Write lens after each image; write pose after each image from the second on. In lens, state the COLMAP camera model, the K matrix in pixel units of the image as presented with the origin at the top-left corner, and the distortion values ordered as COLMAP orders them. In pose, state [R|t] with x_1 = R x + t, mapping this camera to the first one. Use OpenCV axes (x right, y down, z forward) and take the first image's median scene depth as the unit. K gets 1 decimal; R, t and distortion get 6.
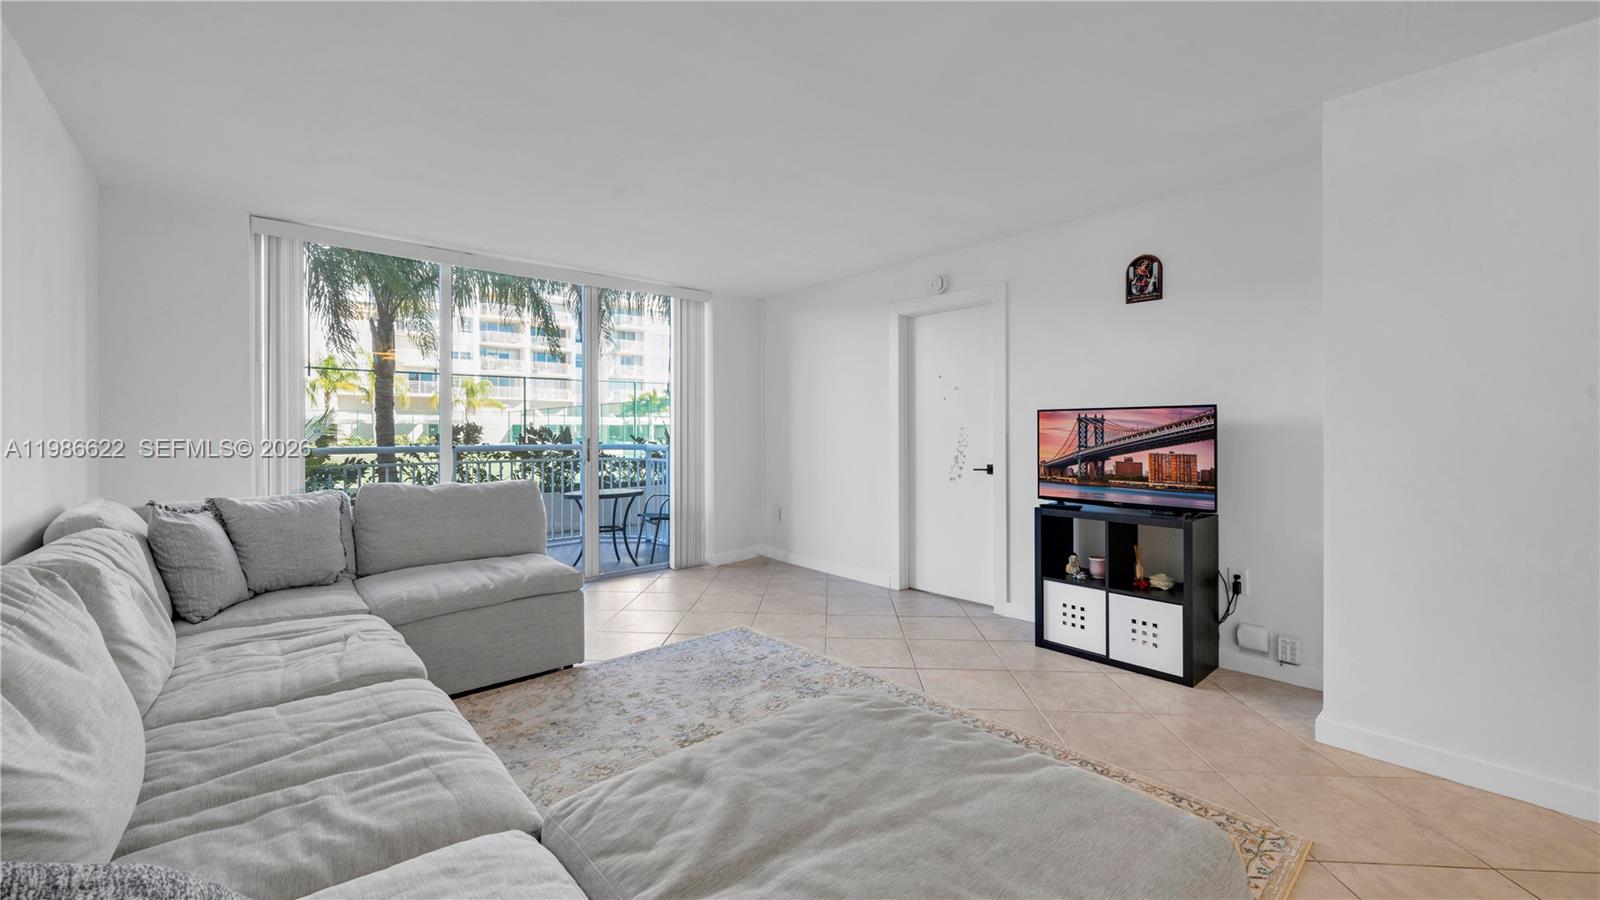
lens RADIAL K [[630.7, 0, 783.5], [0, 630.7, 430.7], [0, 0, 1]] dist [-0.004129, 0.000043]
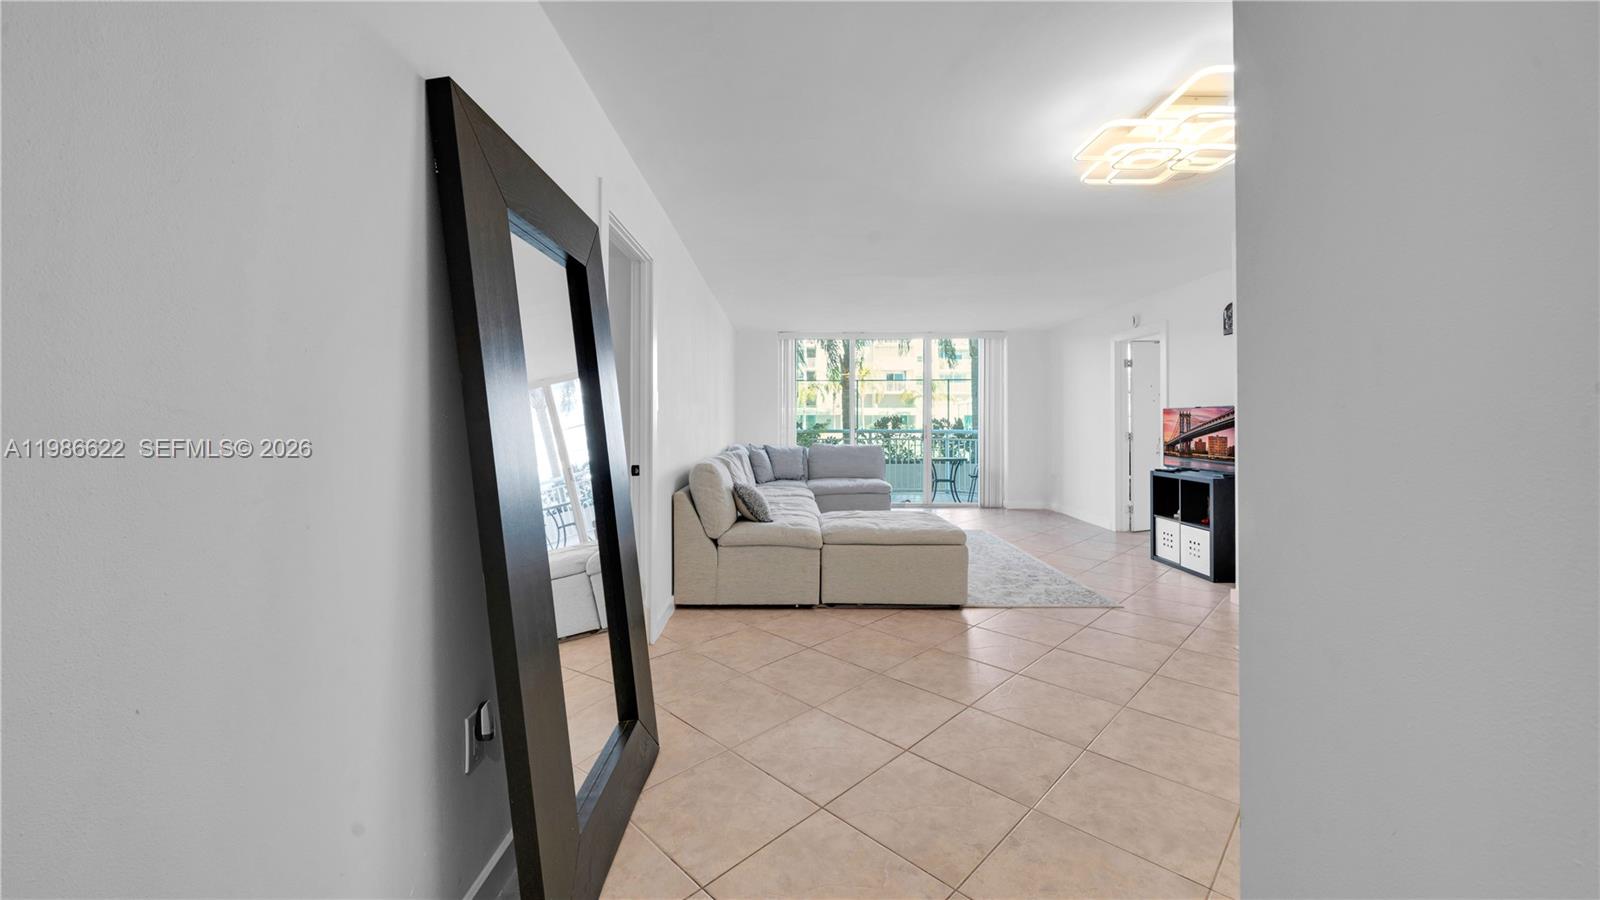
lens RADIAL K [[630.7, 0, 793.2], [0, 630.7, 410.0], [0, 0, 1]] dist [-0.004129, 0.000043]
pose [[0.755226, -0.008947, -0.655404, 0.767441], [-0.001065, 0.999889, -0.014877, -0.004415], [0.655464, 0.011934, 0.755132, -0.777320]]
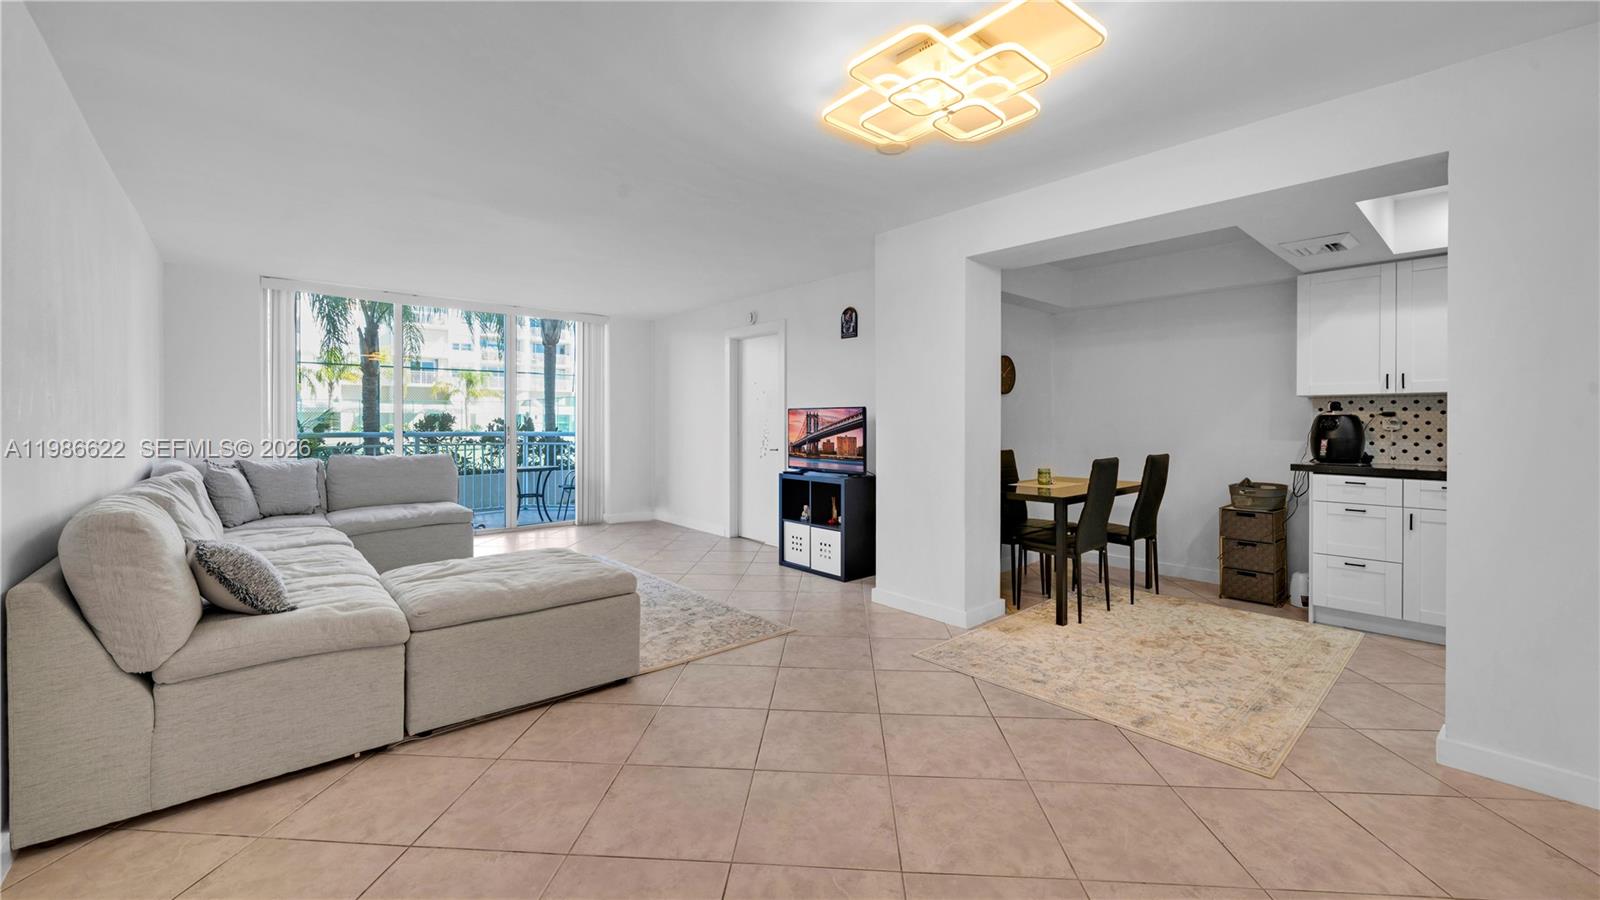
lens RADIAL K [[630.7, 0, 795.3], [0, 630.7, 424.8], [0, 0, 1]] dist [-0.004129, 0.000043]
pose [[0.999988, 0.003850, 0.003068, 0.439063], [-0.003871, 0.999968, 0.006945, -0.004754], [-0.003041, -0.006957, 0.999971, -0.522921]]
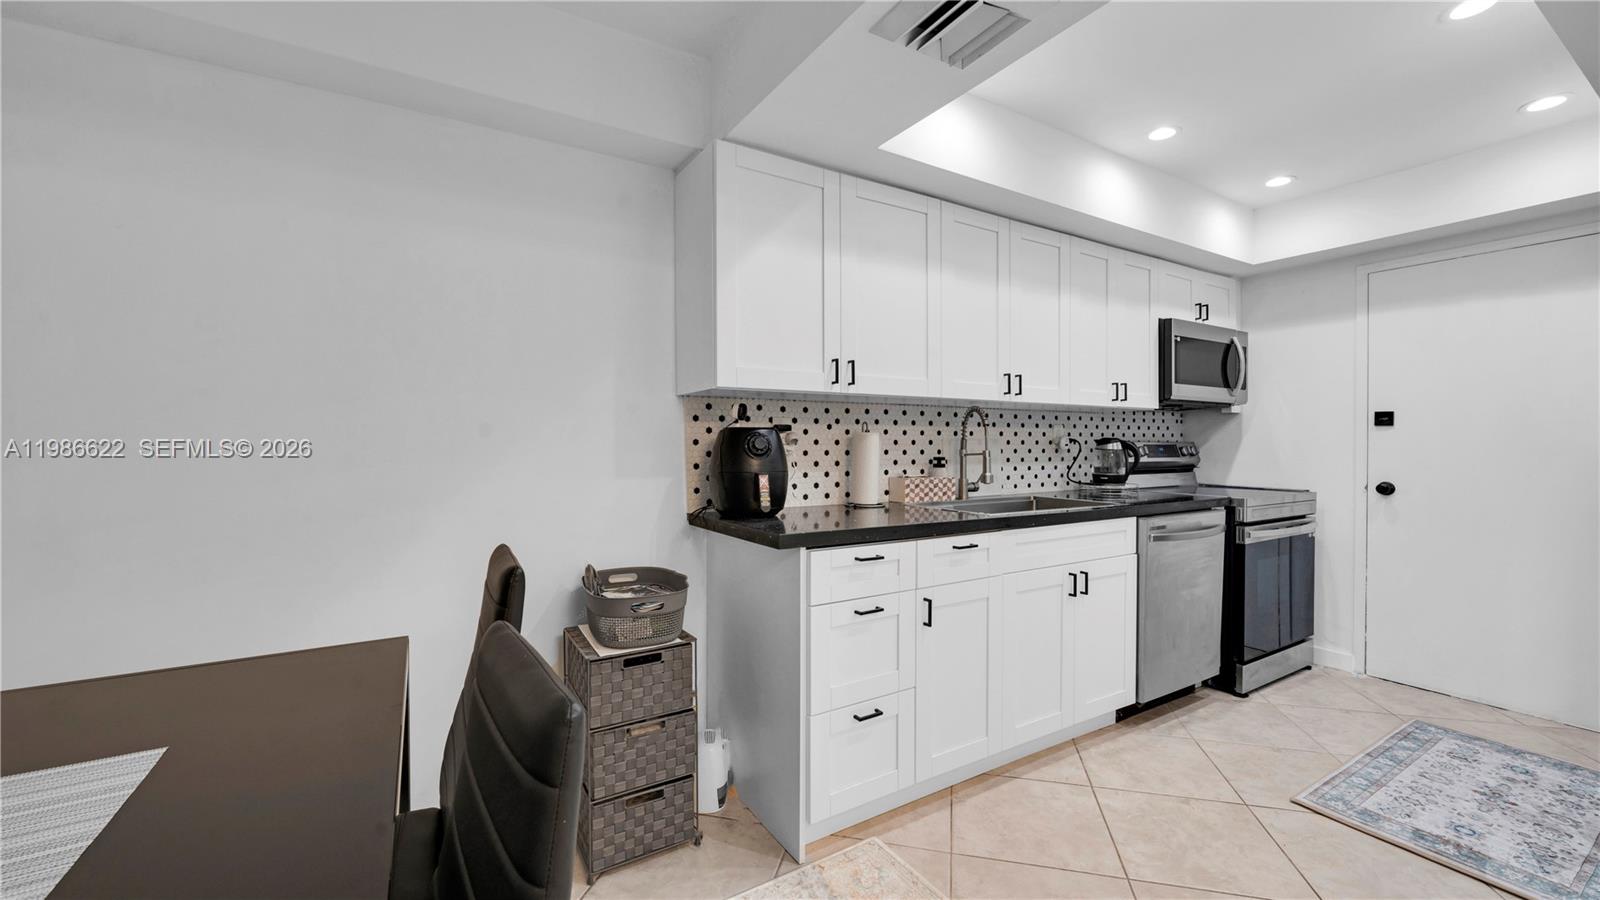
lens RADIAL K [[630.7, 0, 824.2], [0, 630.7, 446.1], [0, 0, 1]] dist [-0.004129, 0.000043]
pose [[0.151272, -0.006197, 0.988473, 0.833159], [0.001094, 0.999981, 0.006102, -0.005047], [-0.988492, 0.000158, 0.151276, 0.482652]]
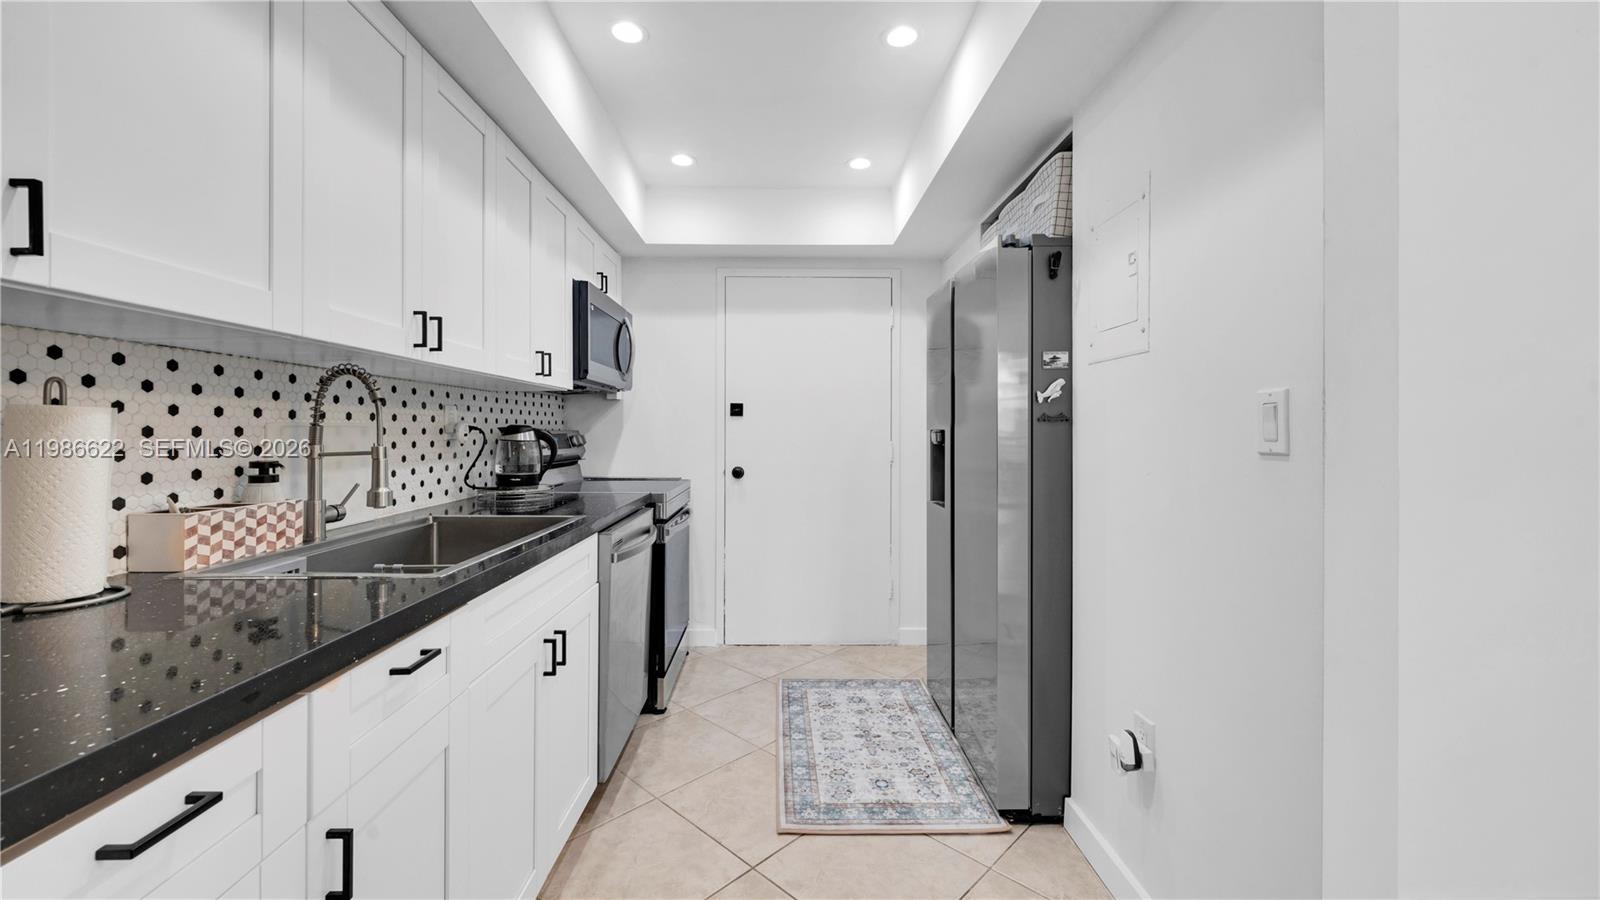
lens RADIAL K [[630.7, 0, 764.8], [0, 630.7, 427.4], [0, 0, 1]] dist [-0.004129, 0.000043]
pose [[-0.742085, 0.001588, 0.670304, 1.164444], [-0.001104, 0.999993, -0.003591, -0.006387], [-0.670305, -0.003405, -0.742078, 0.544442]]
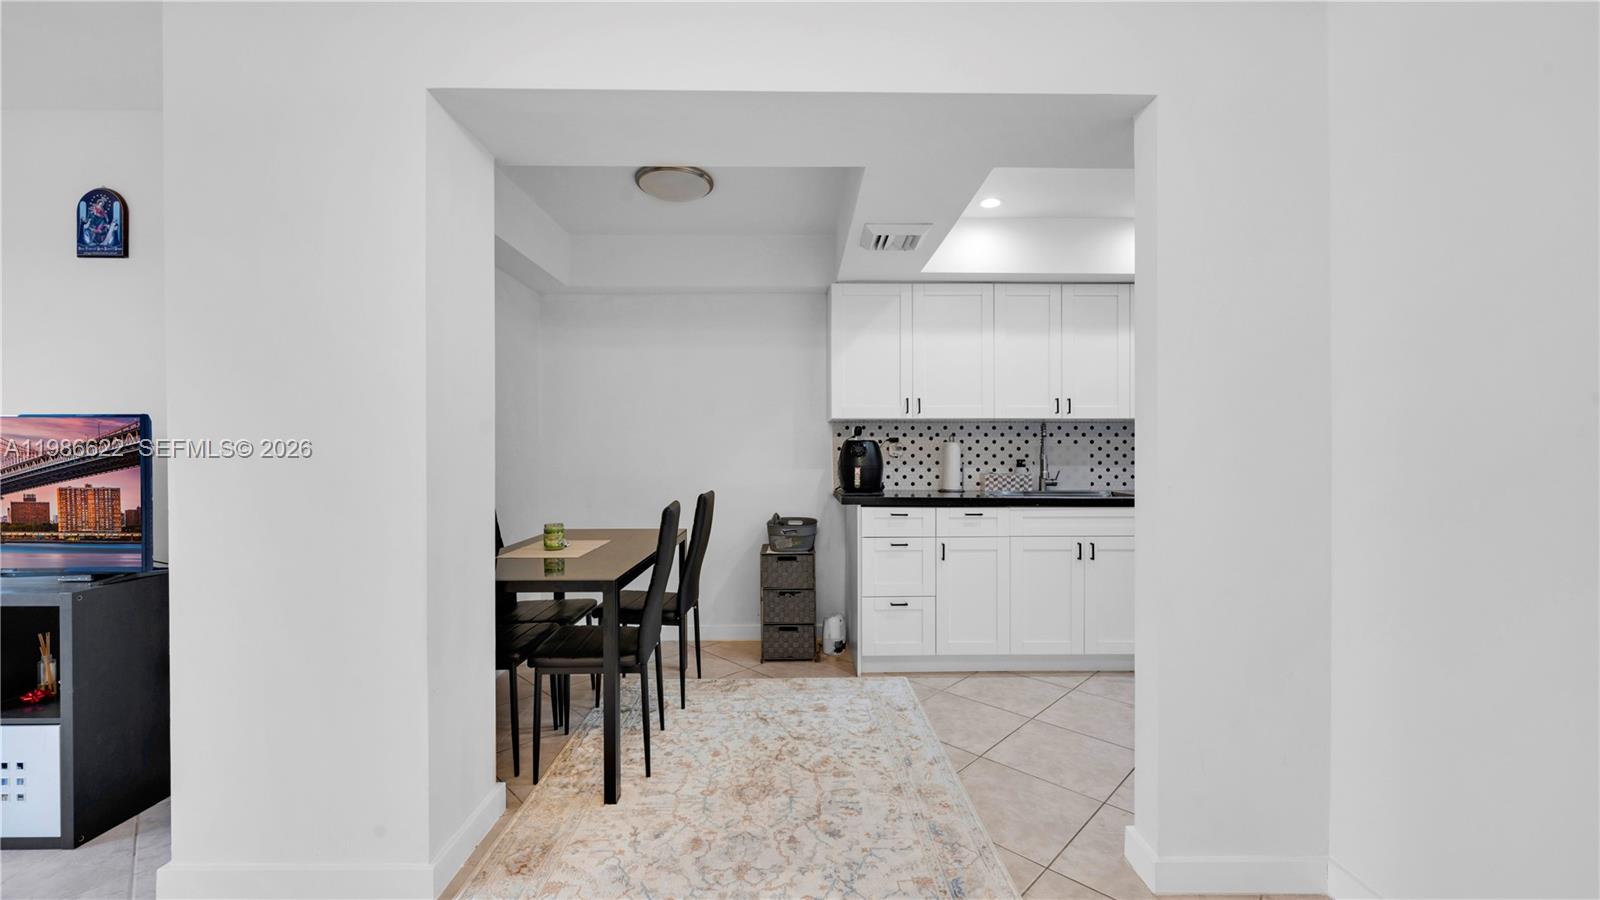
lens RADIAL K [[630.7, 0, 797.2], [0, 630.7, 454.5], [0, 0, 1]] dist [-0.004129, 0.000043]
pose [[0.656804, -0.004252, 0.754050, 0.553205], [0.000881, 0.999988, 0.004871, -0.000354], [-0.754061, -0.002535, 0.656799, 0.012681]]
